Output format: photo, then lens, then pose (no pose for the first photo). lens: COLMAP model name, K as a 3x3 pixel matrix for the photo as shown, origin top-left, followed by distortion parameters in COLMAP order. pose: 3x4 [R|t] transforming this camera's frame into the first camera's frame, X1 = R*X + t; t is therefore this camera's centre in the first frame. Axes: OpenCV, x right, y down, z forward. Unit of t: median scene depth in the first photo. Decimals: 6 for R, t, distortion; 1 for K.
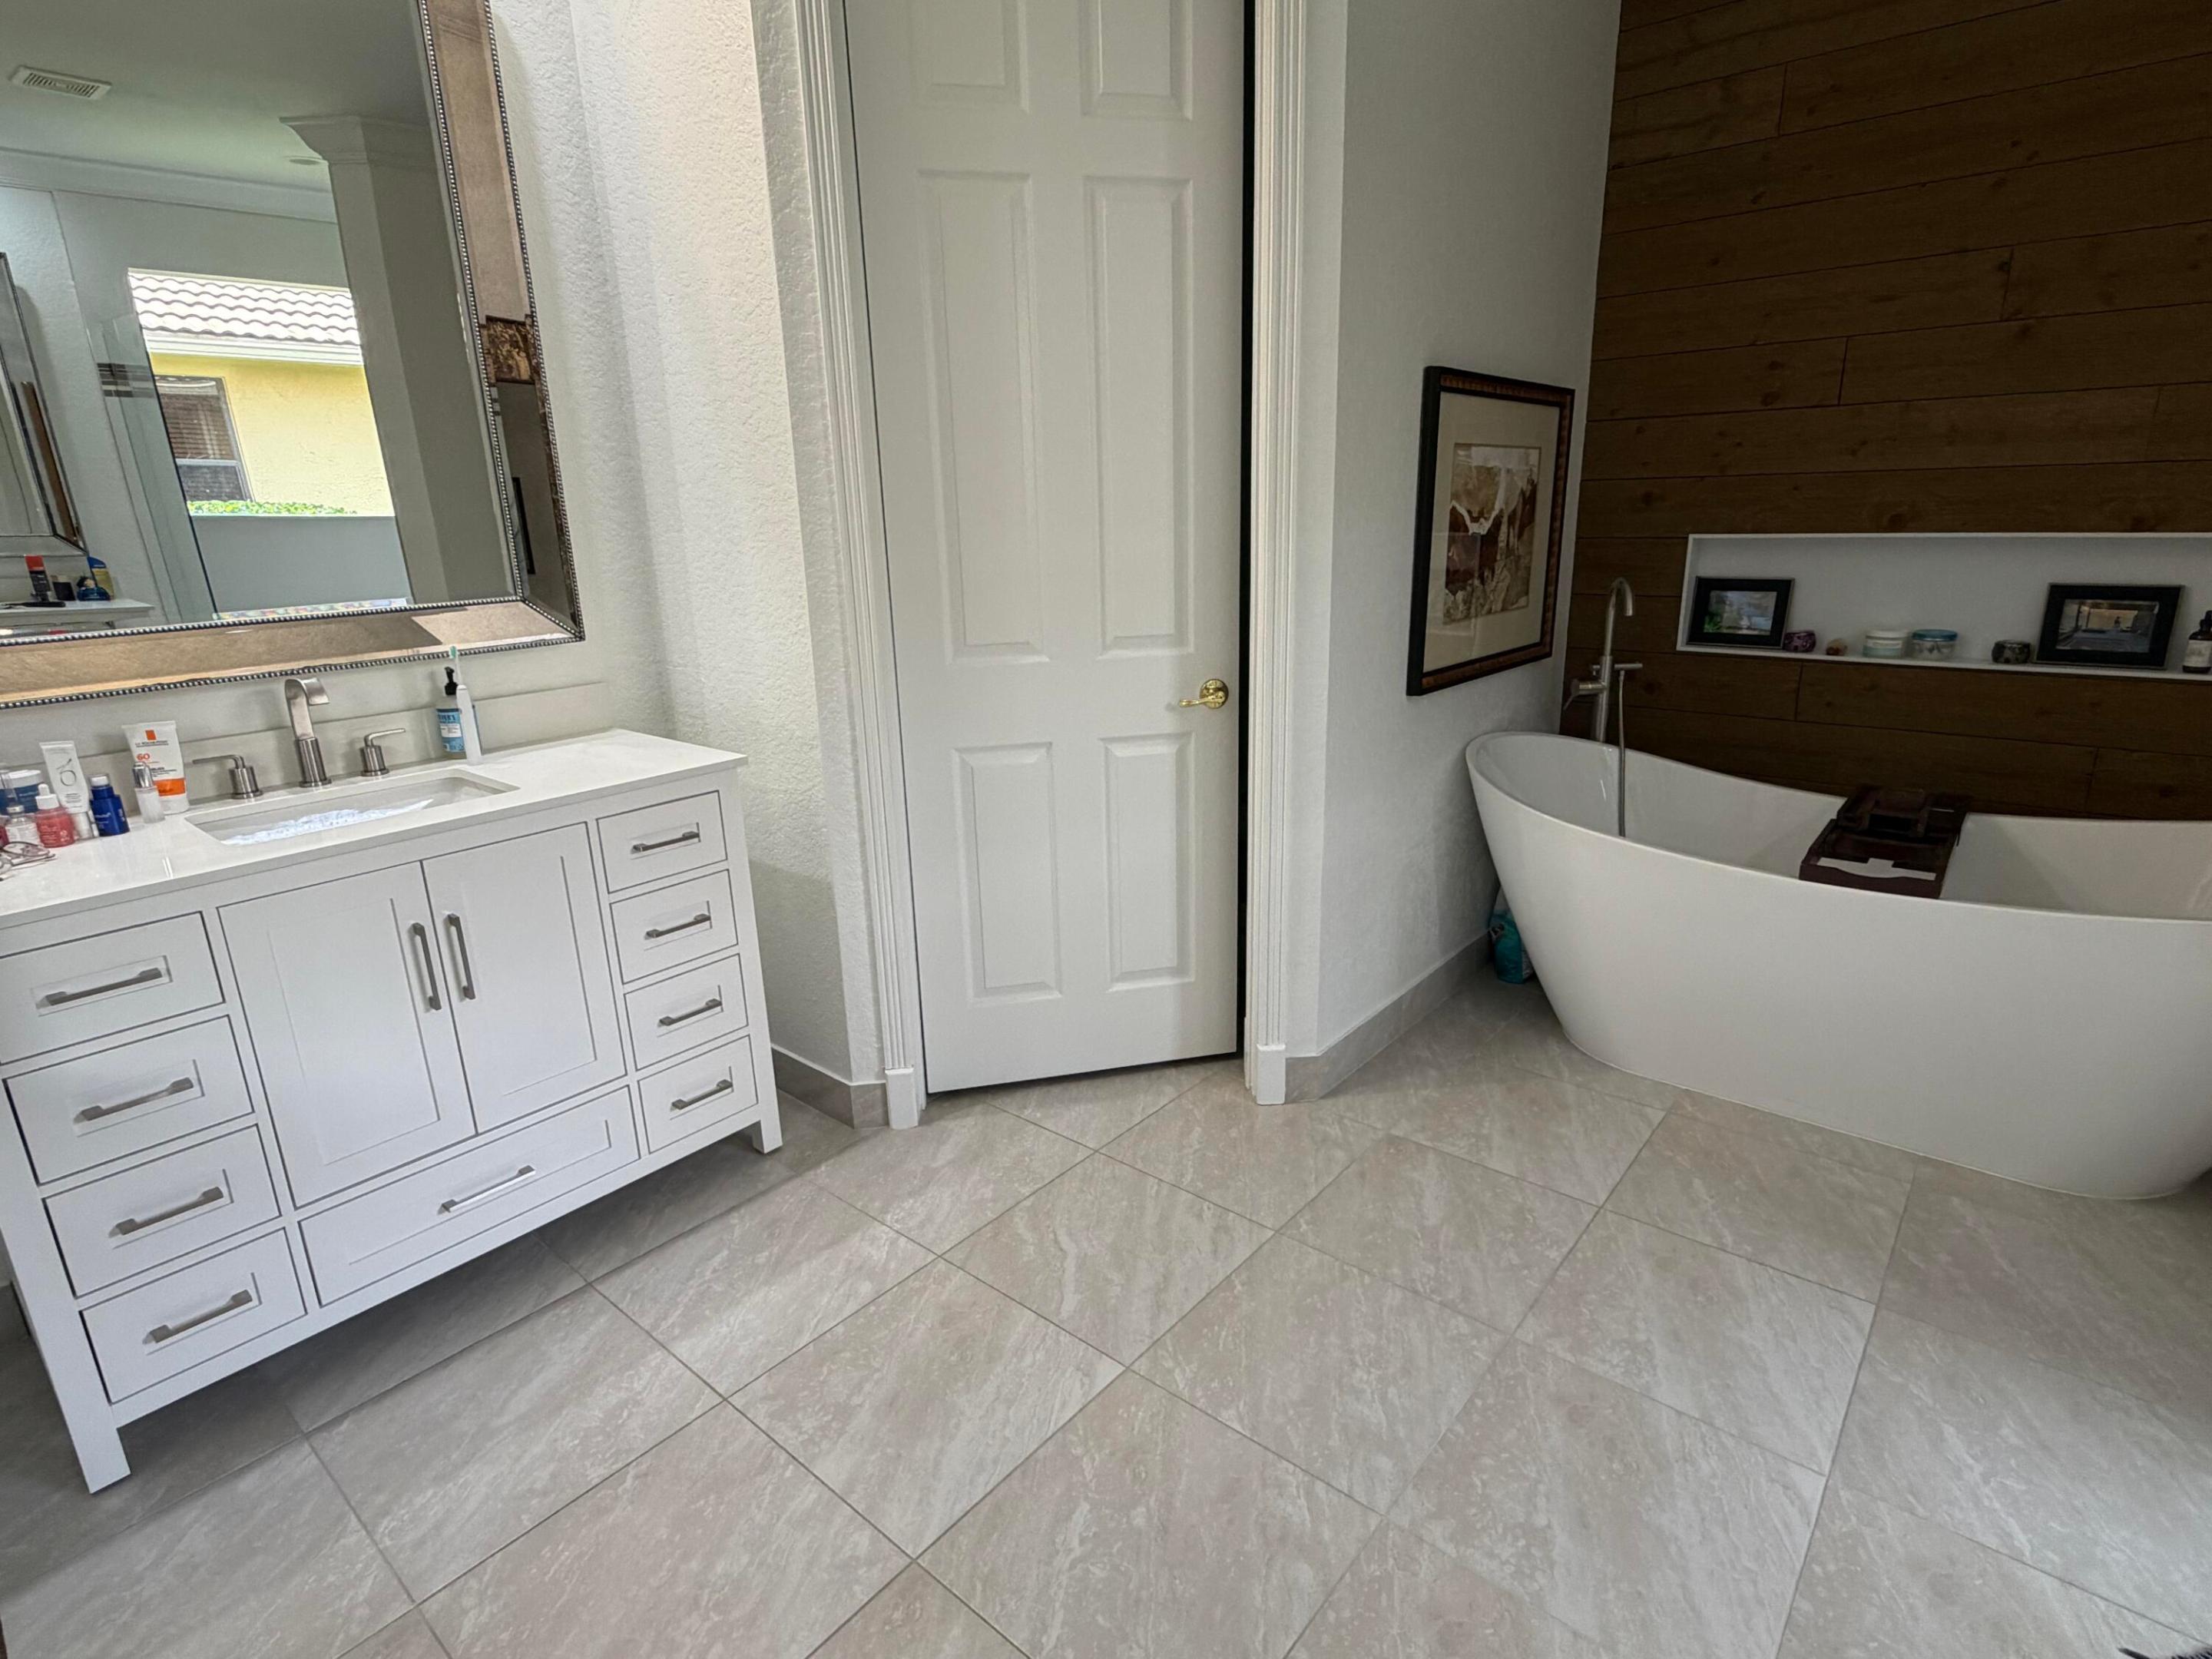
lens RADIAL K [[1156.2, 0, 1100.0], [0, 1156.2, 838.2], [0, 0, 1]] dist [0.002819, -0.001374]
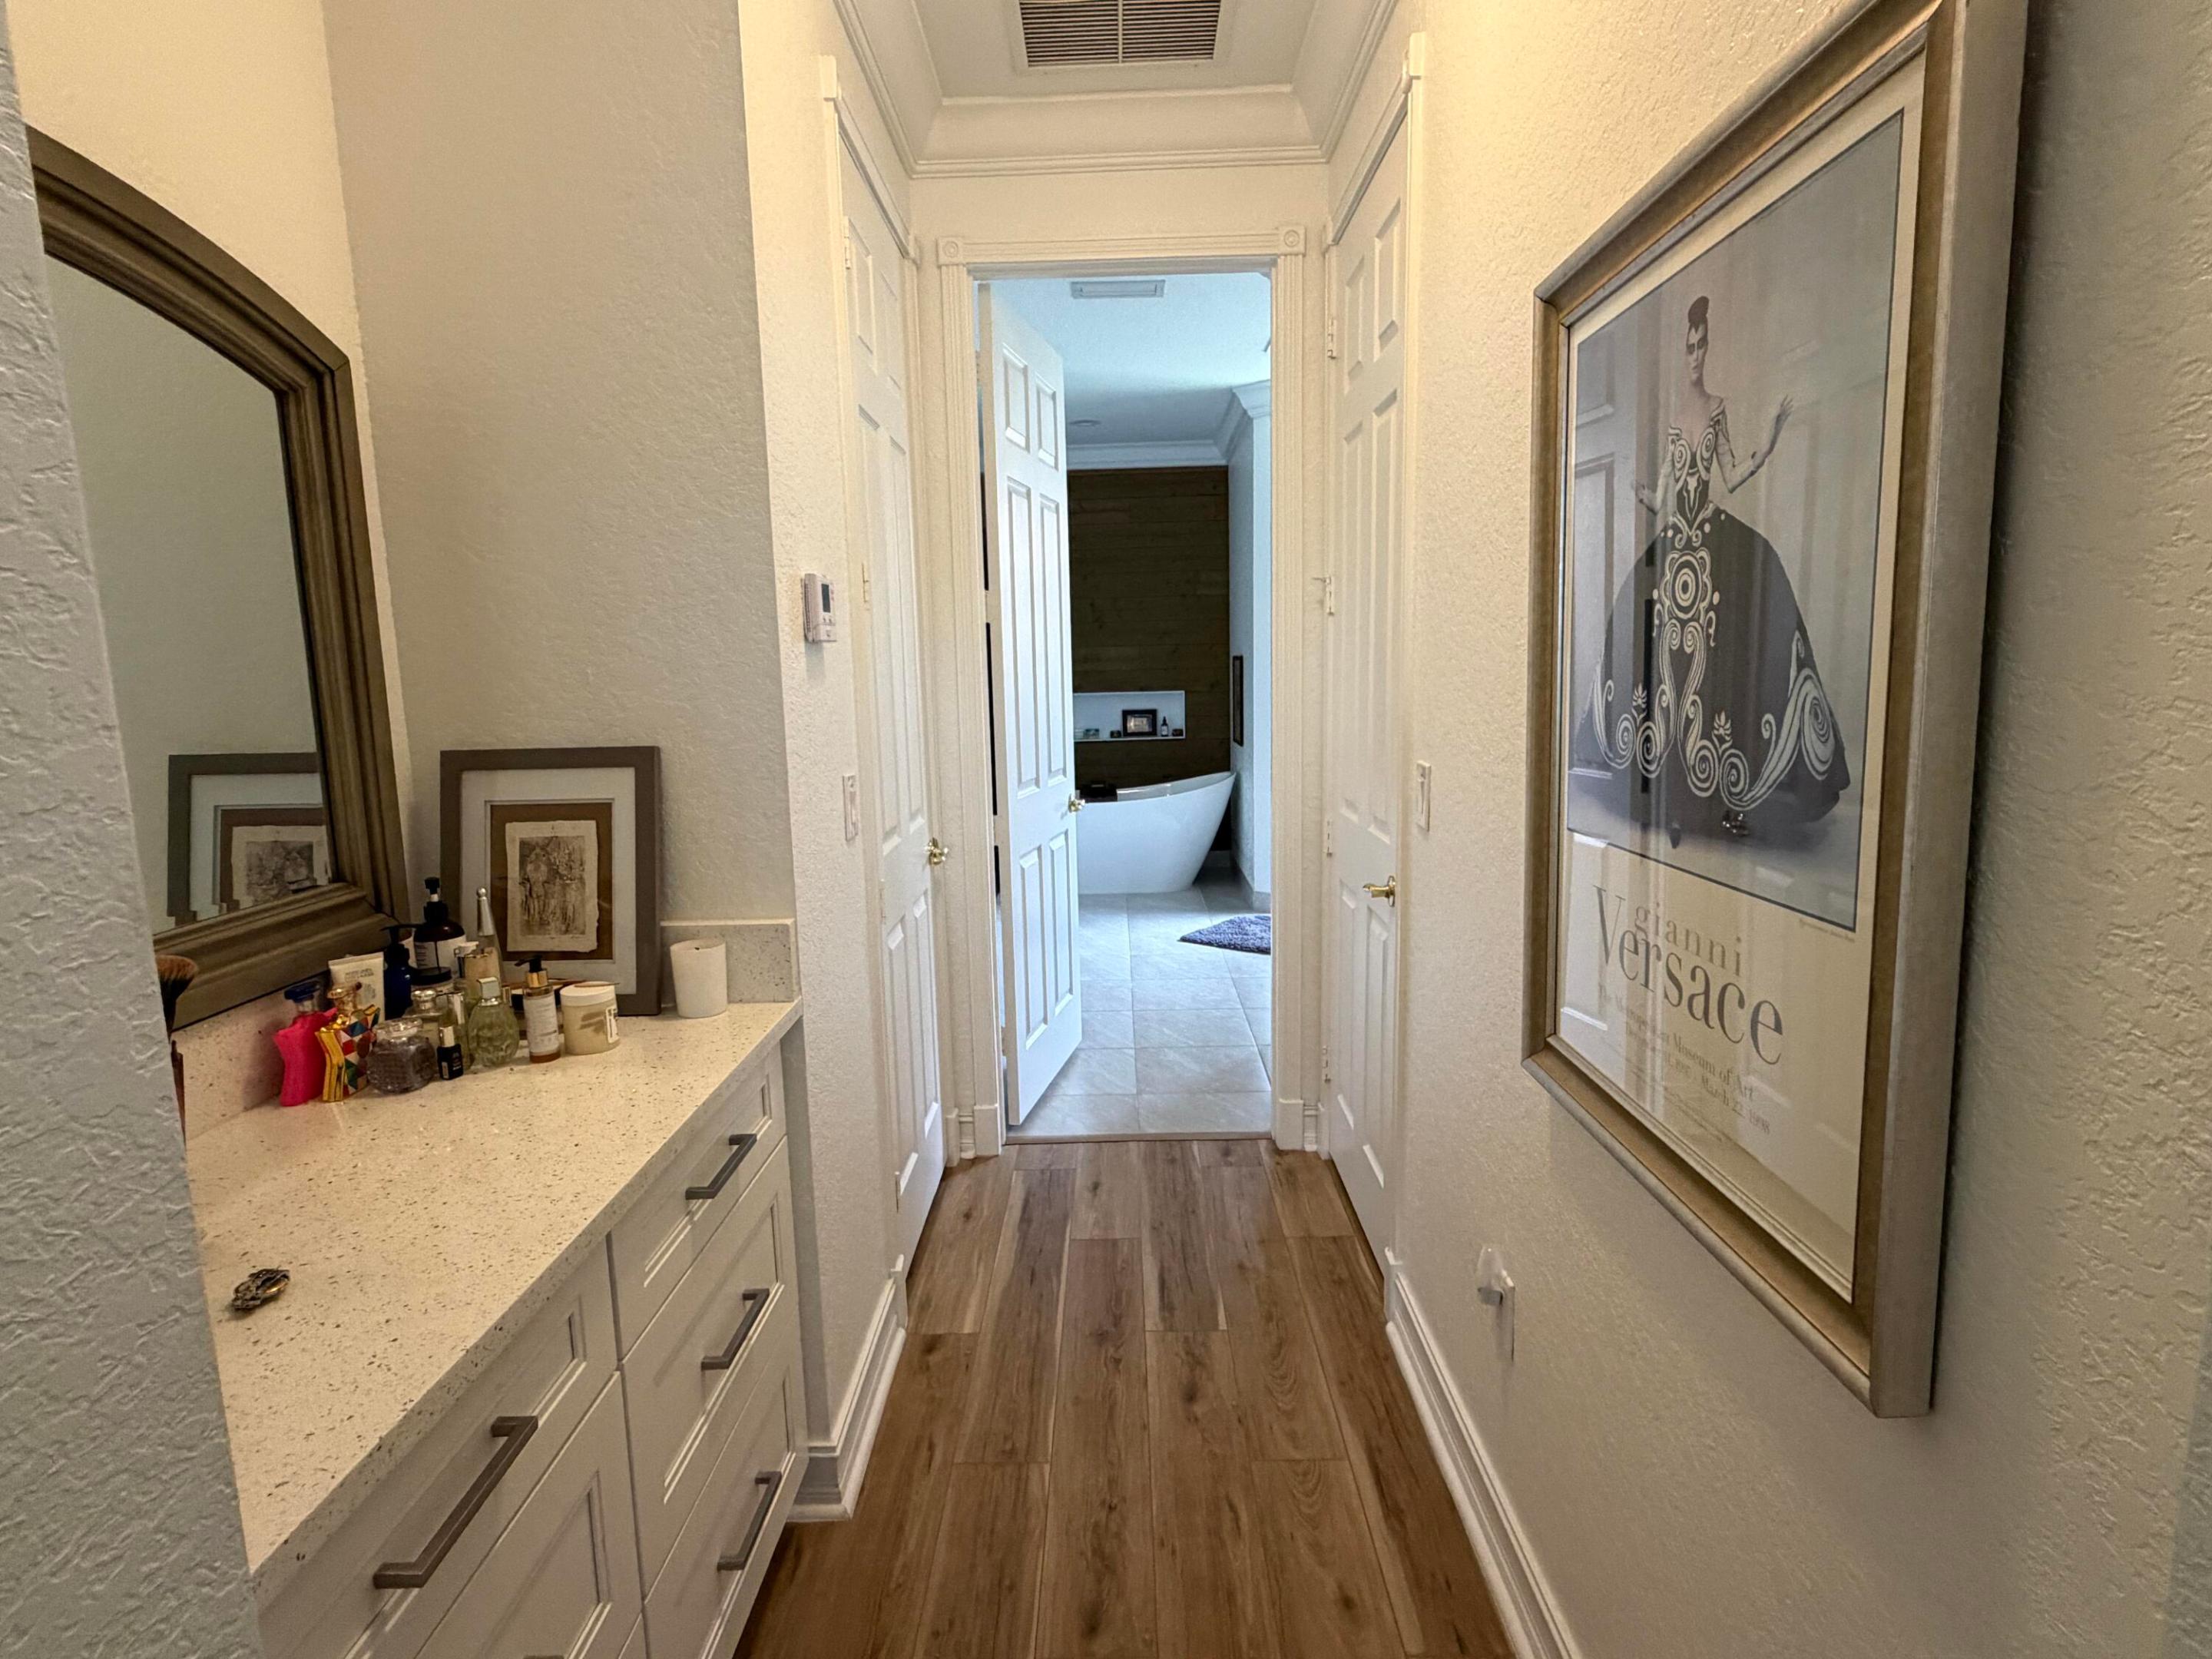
lens RADIAL K [[1156.2, 0, 1108.3], [0, 1156.2, 823.9], [0, 0, 1]] dist [0.002819, -0.001374]
pose [[0.764896, -0.077686, 0.639452, -1.096014], [0.183388, 0.977884, -0.100562, 0.350751], [-0.617497, 0.194187, 0.762226, -1.145581]]
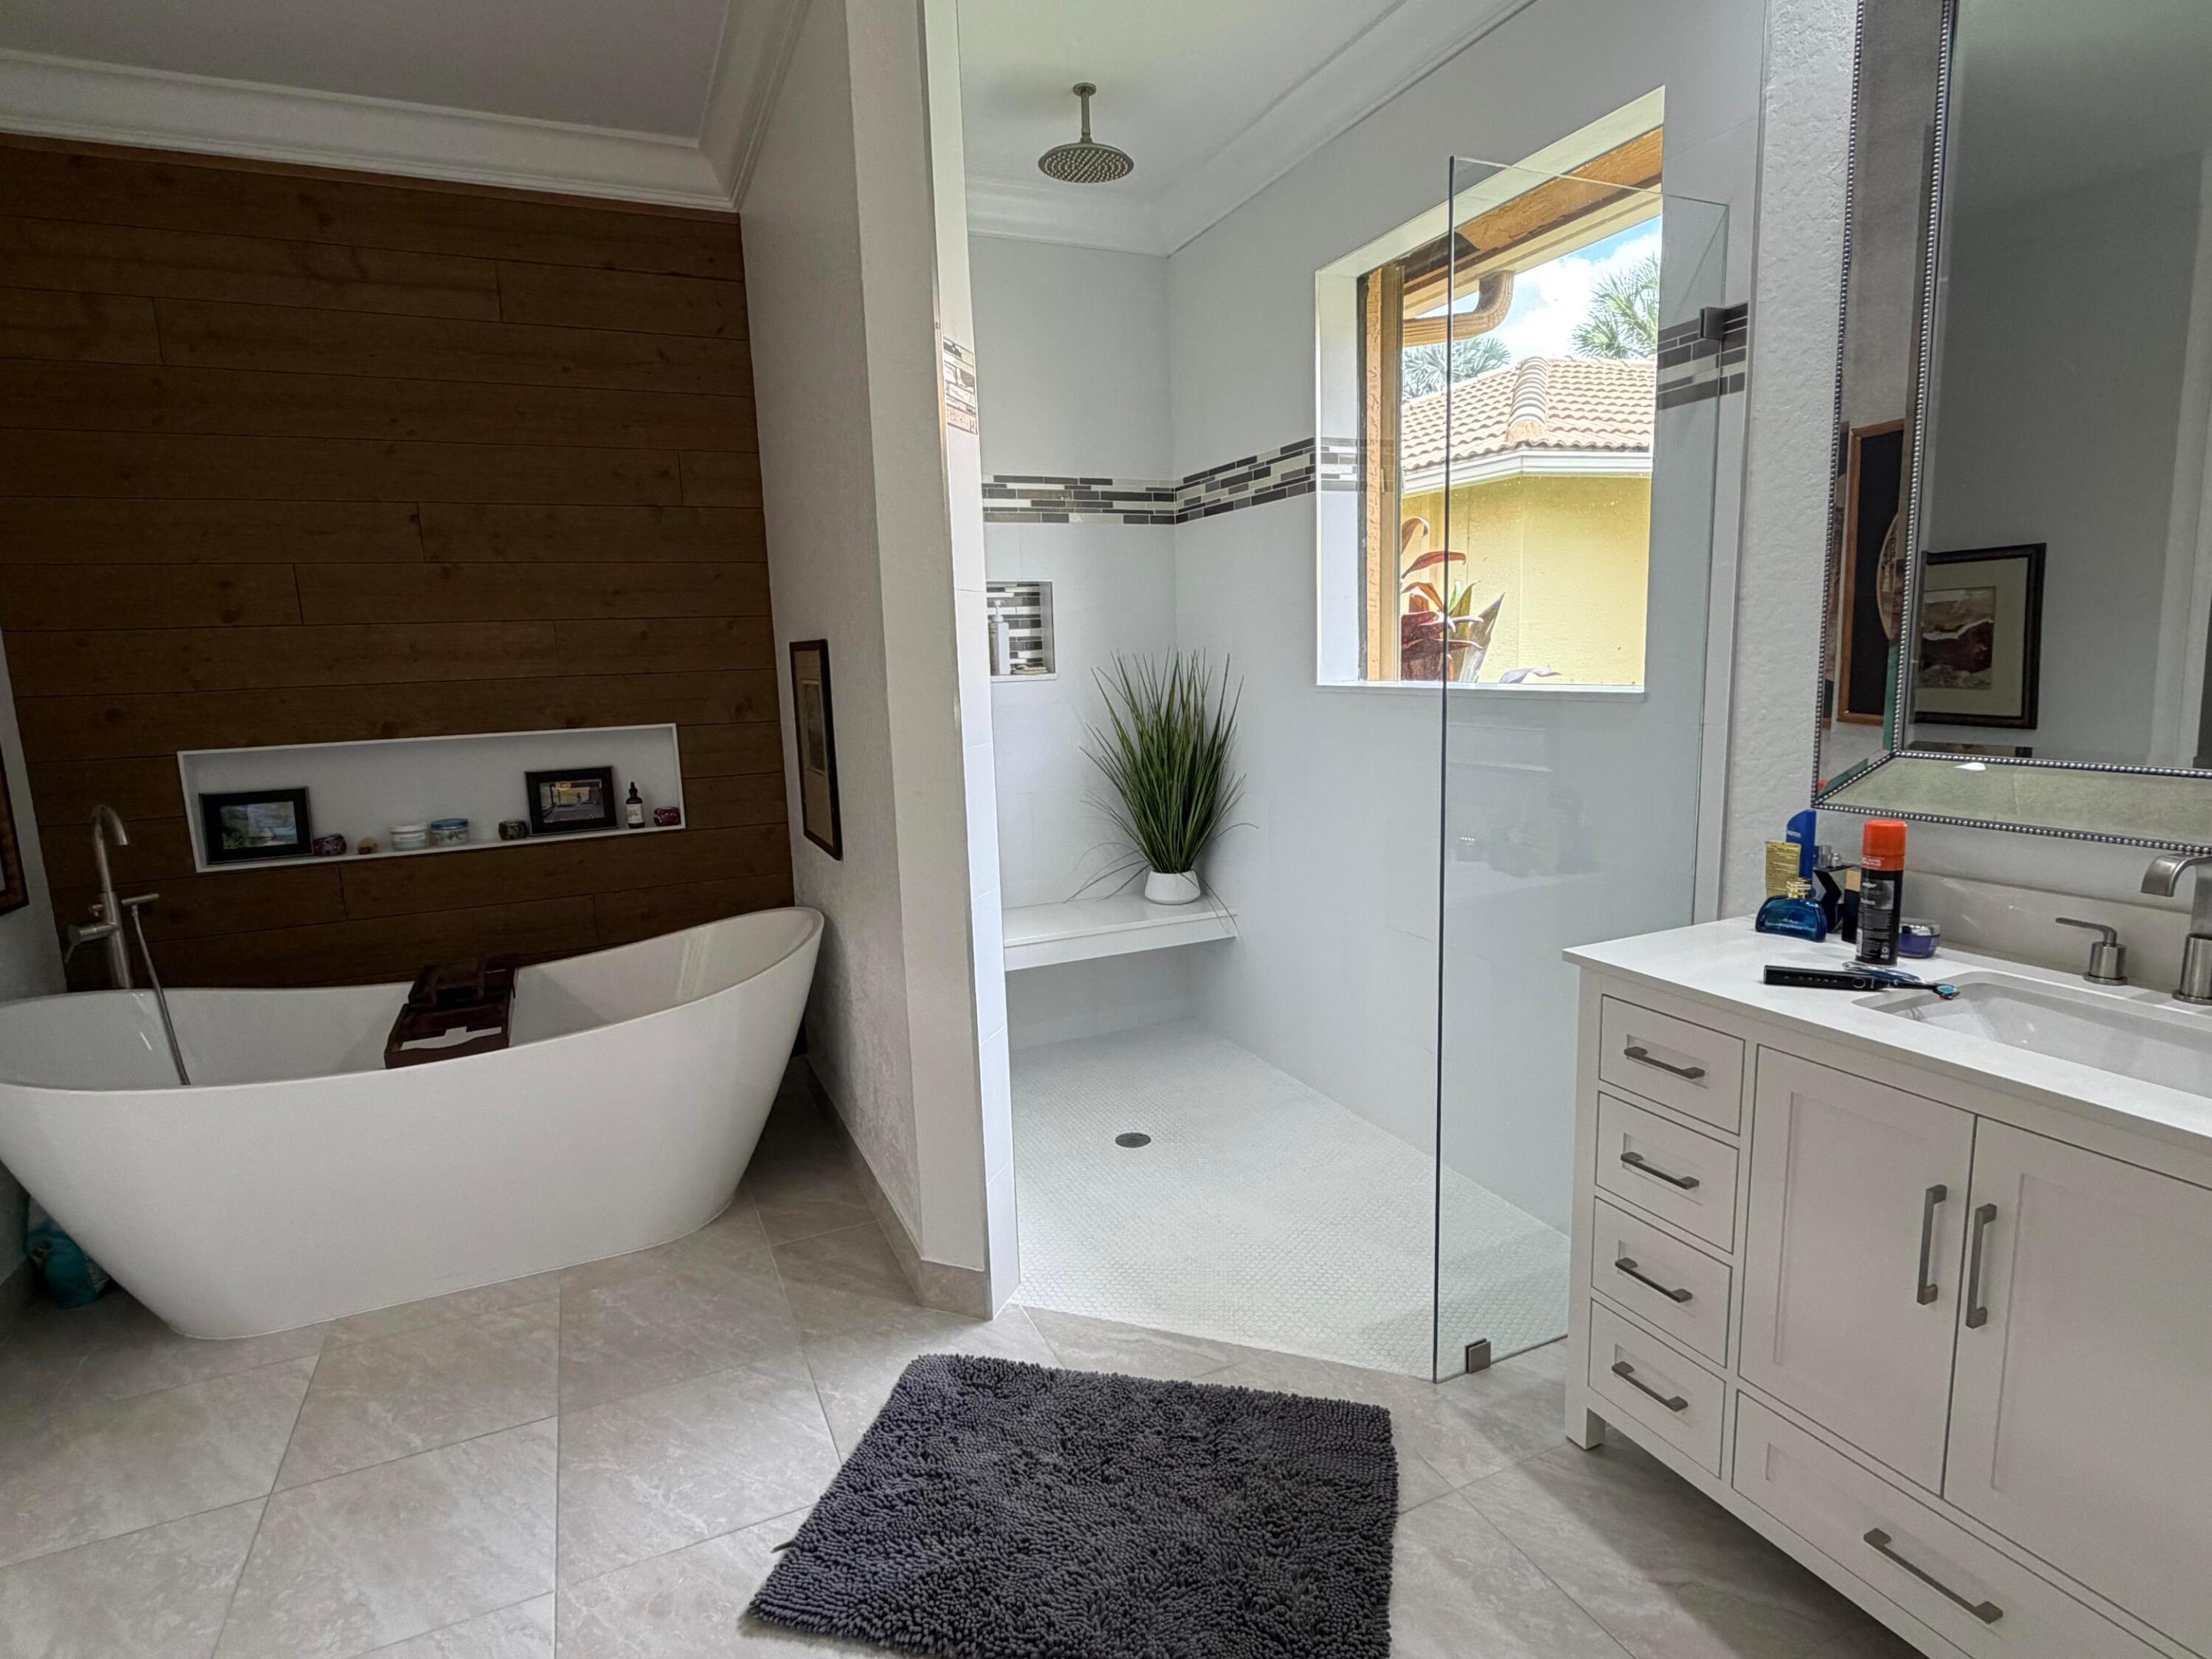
lens RADIAL K [[1156.2, 0, 1105.6], [0, 1156.2, 832.8], [0, 0, 1]] dist [0.002819, -0.001374]
pose [[0.430954, -0.131811, 0.892695, -0.013696], [0.279671, 0.960072, 0.006747, 0.004832], [-0.857941, 0.246753, 0.450611, -0.062889]]
